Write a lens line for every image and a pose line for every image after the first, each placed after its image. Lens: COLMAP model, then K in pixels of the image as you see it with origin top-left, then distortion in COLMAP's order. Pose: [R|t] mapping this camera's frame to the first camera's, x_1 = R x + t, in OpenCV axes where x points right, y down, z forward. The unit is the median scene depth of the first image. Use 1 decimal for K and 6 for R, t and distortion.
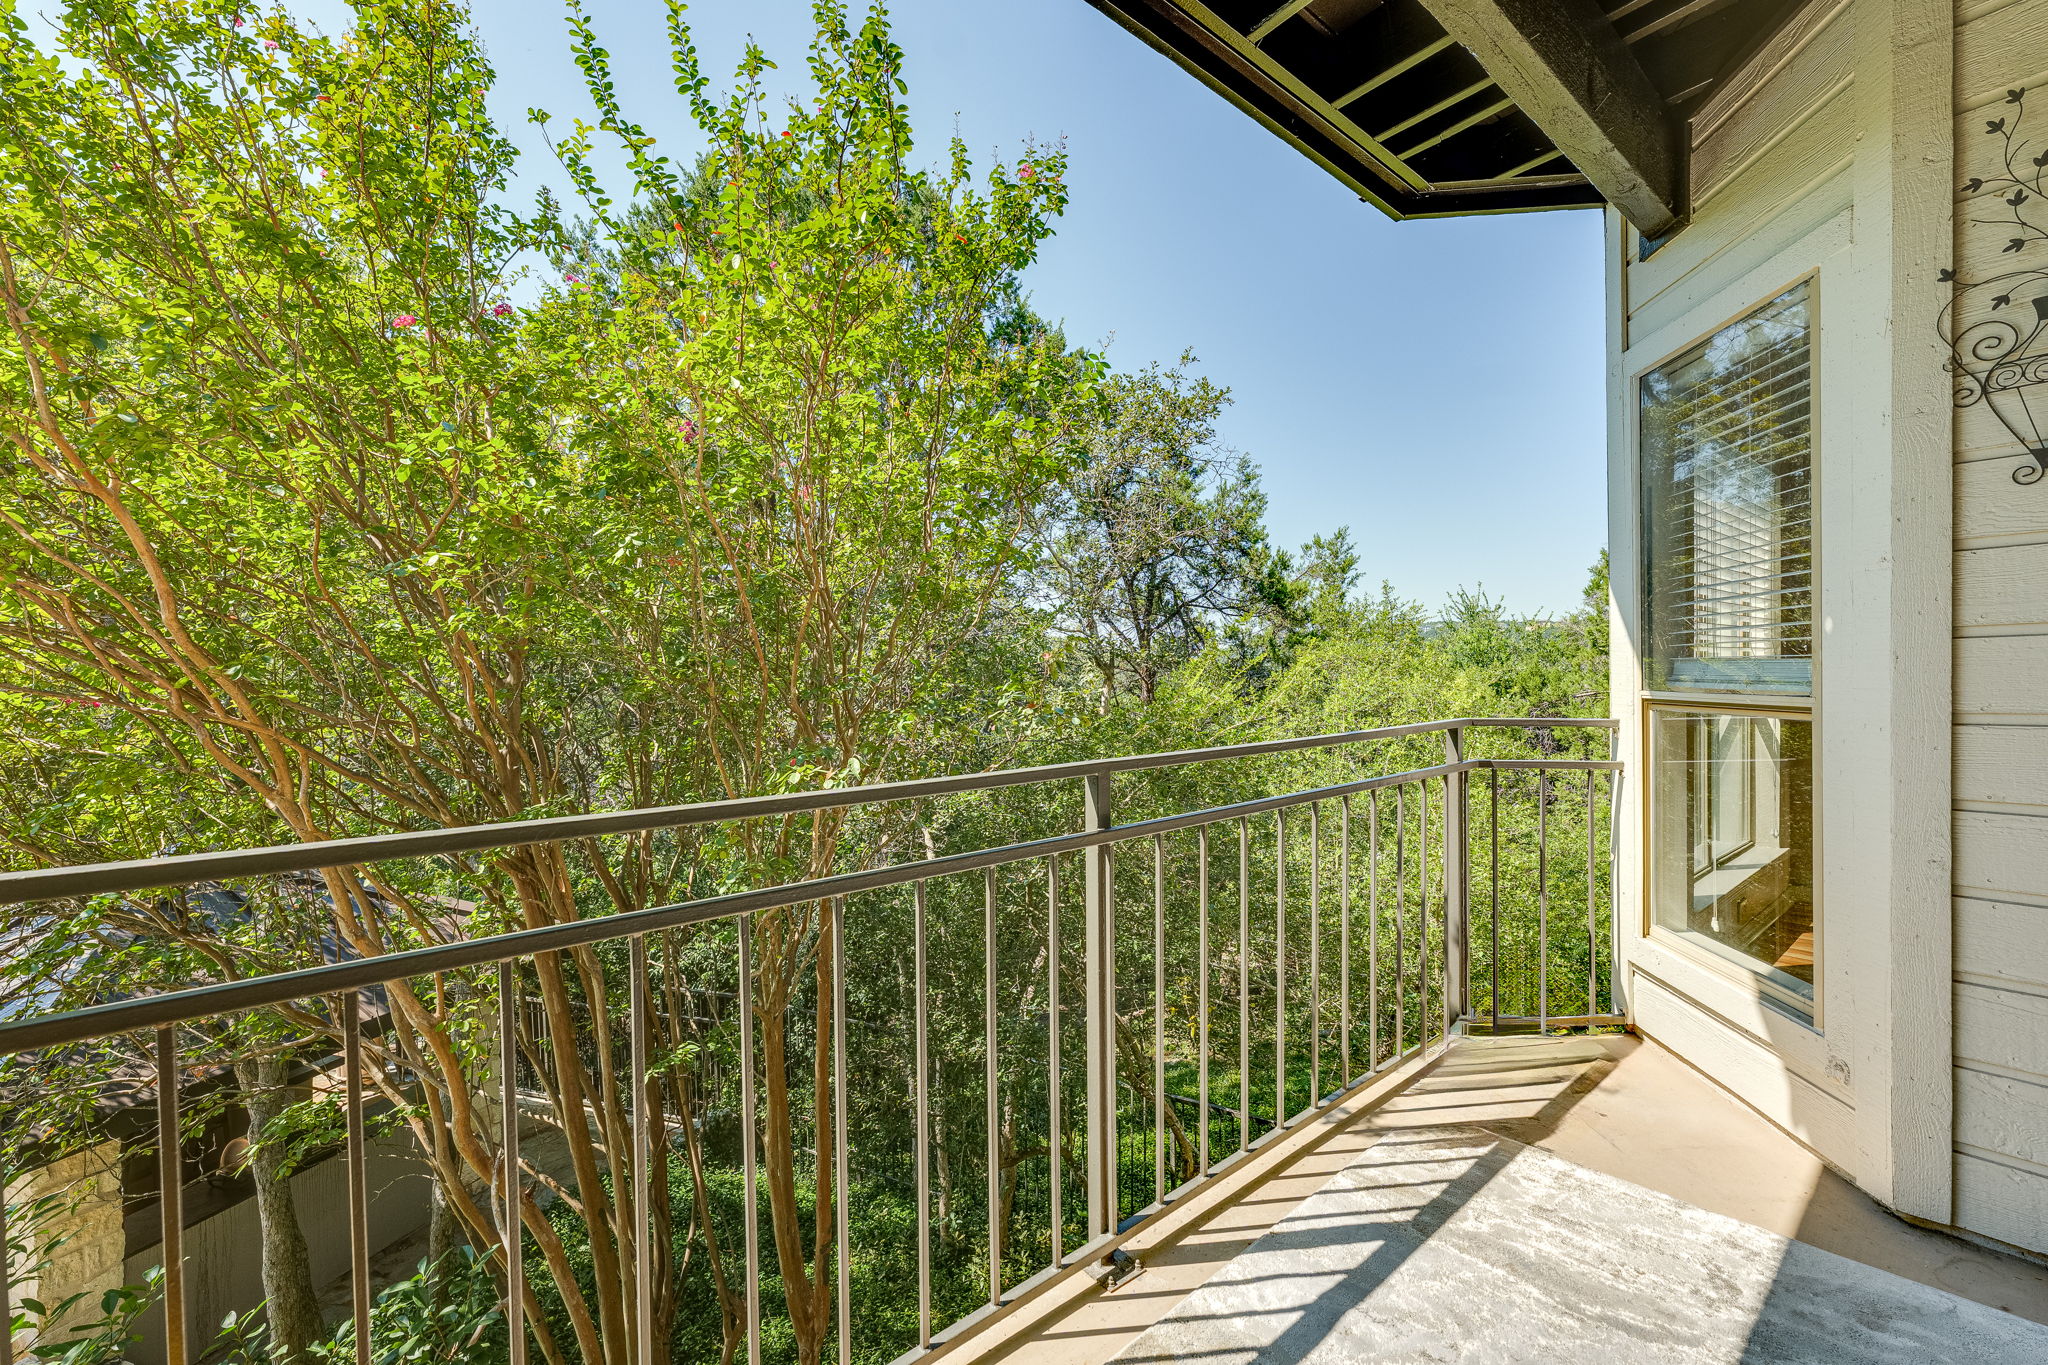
lens RADIAL K [[840.6, 0, 1026.5], [0, 840.6, 679.4], [0, 0, 1]] dist [0.002770, -0.000508]
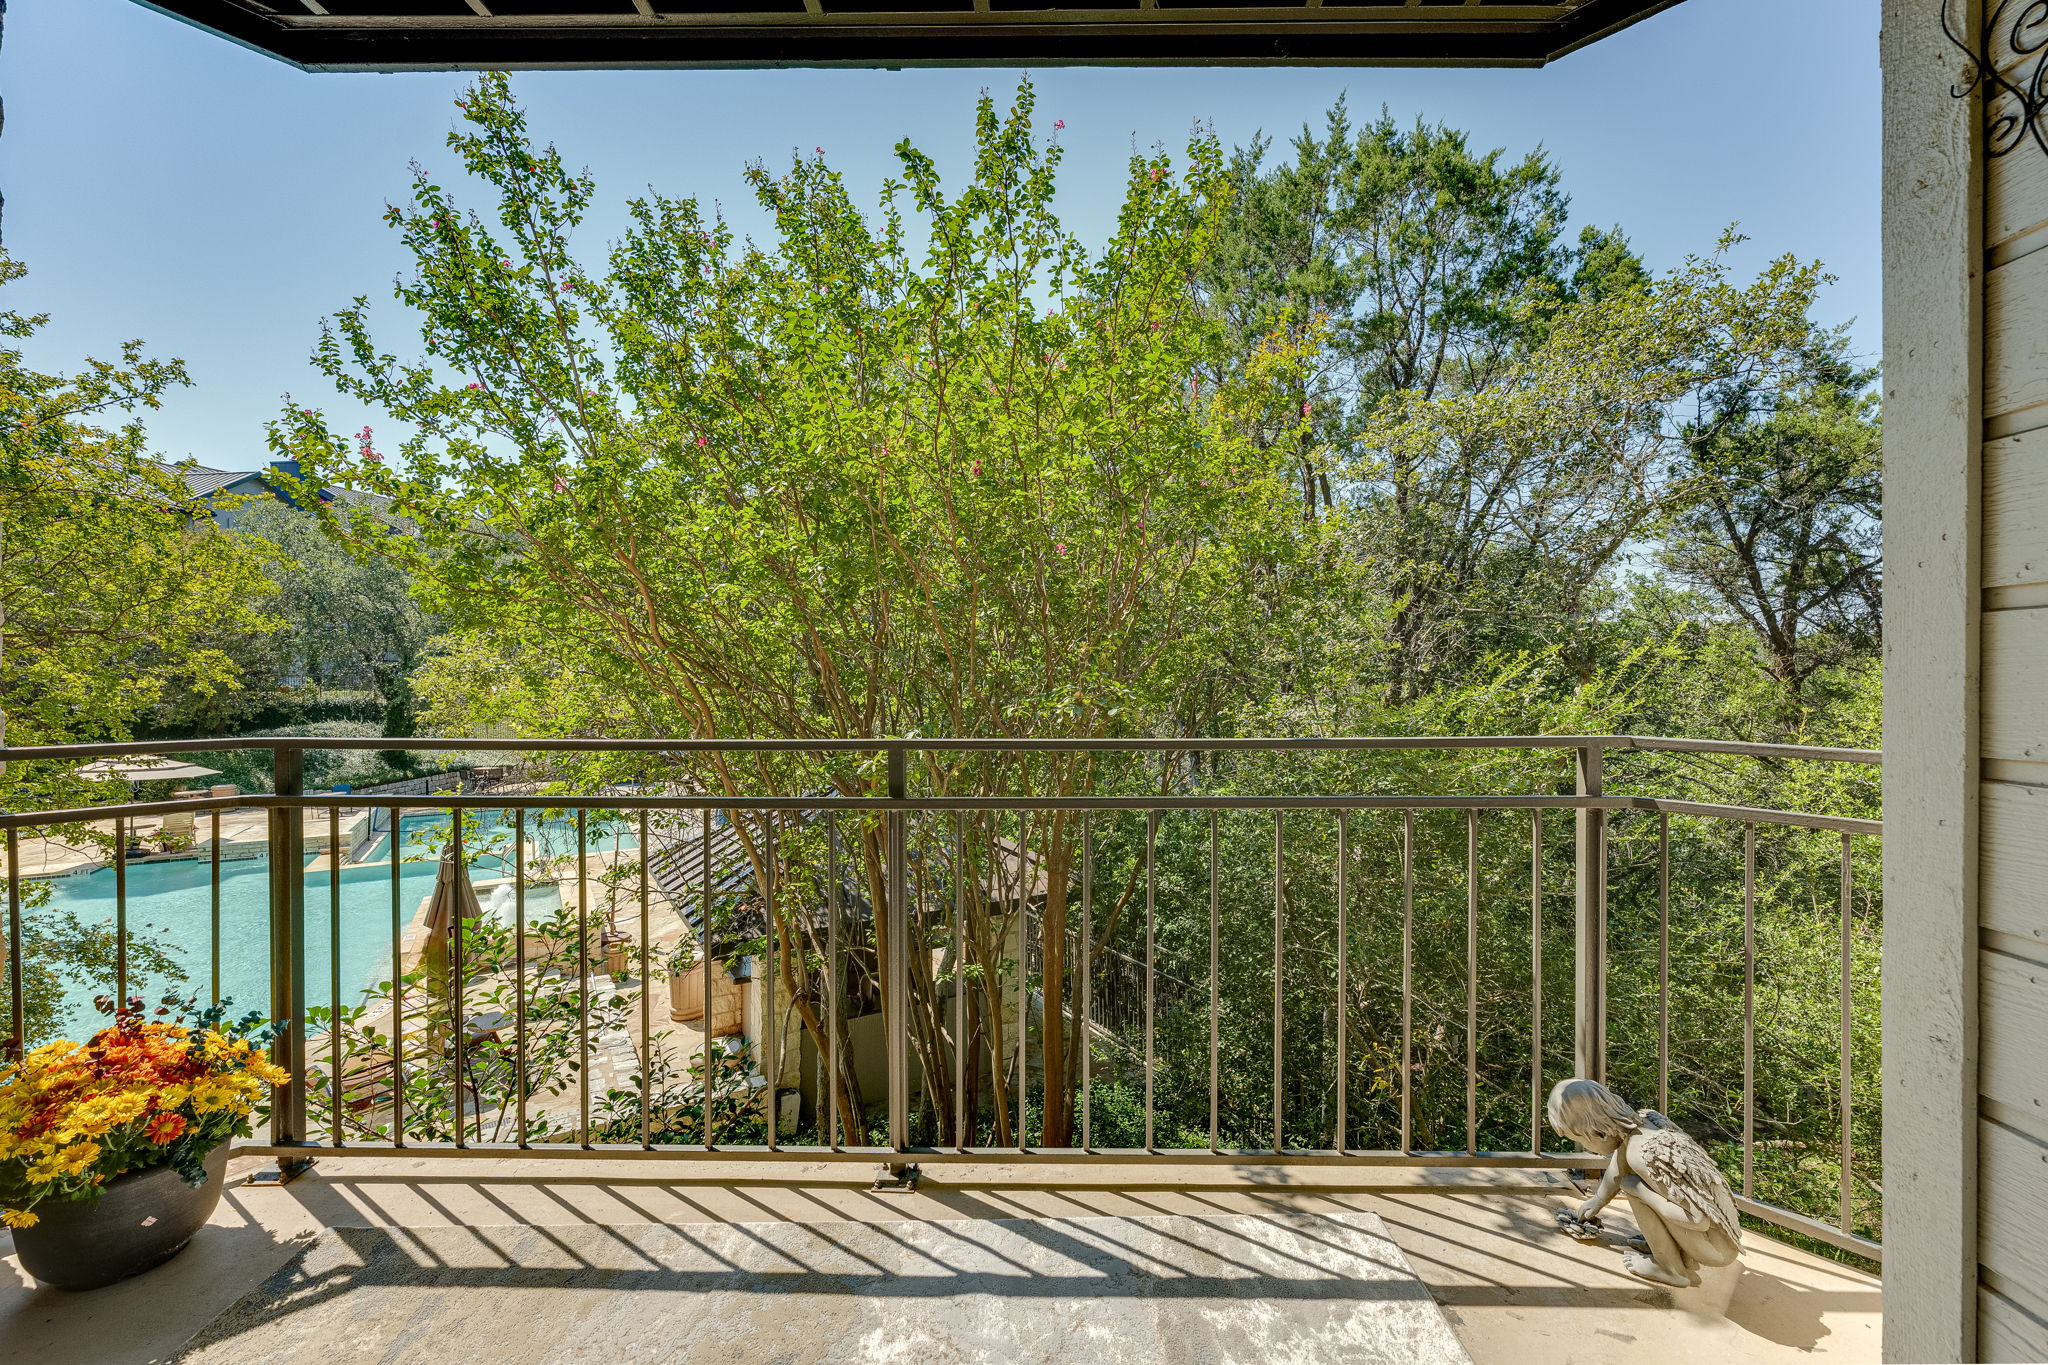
lens RADIAL K [[834.9, 0, 1023.3], [0, 834.9, 660.7], [0, 0, 1]] dist [-0.000217, -0.000283]
pose [[0.759179, 0.011108, -0.650787, 0.960454], [-0.016708, 0.999857, -0.002425, -0.008643], [0.650667, 0.012715, 0.759256, 0.233915]]
